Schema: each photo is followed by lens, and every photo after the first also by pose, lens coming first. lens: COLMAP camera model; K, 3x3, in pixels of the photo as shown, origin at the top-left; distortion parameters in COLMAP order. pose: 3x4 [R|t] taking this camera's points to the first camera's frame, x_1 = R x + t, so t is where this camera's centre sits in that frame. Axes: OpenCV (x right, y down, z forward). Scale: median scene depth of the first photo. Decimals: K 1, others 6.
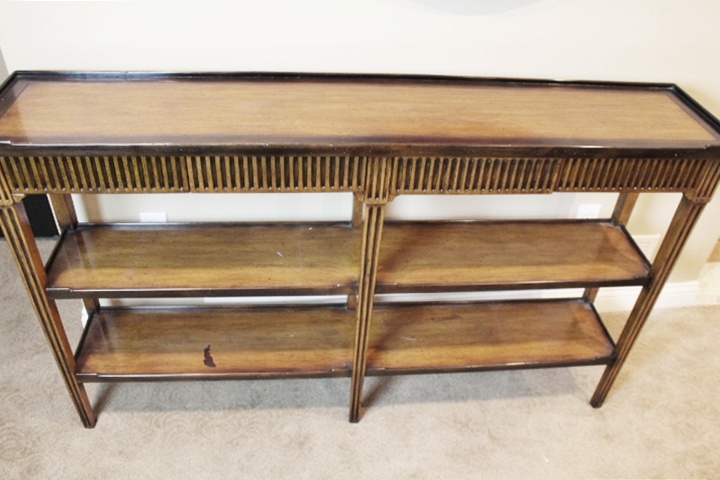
lens RADIAL K [[603.5, 0, 360.0], [0, 603.5, 240.0], [0, 0, 1]] dist [-0.133619, 0.120591]
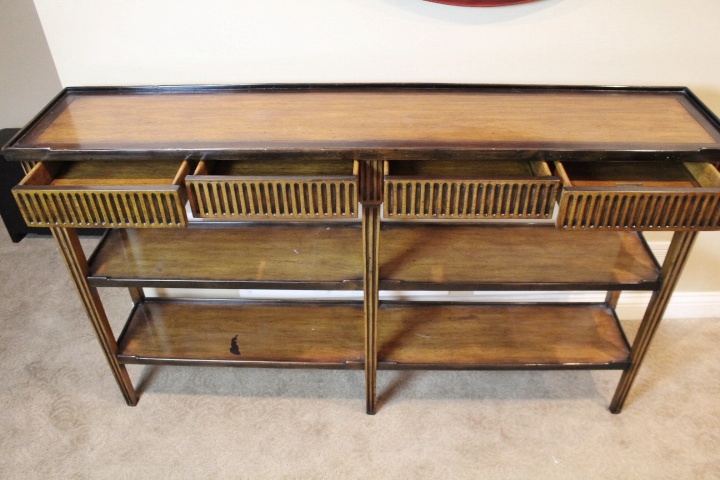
lens RADIAL K [[596.6, 0, 360.0], [0, 596.6, 240.0], [0, 0, 1]] dist [-0.132213, 0.123058]
pose [[0.990197, 0.015637, -0.138800, 0.125571], [-0.017541, 0.999768, -0.012504, 0.013897], [0.138572, 0.014816, 0.990241, -0.042002]]
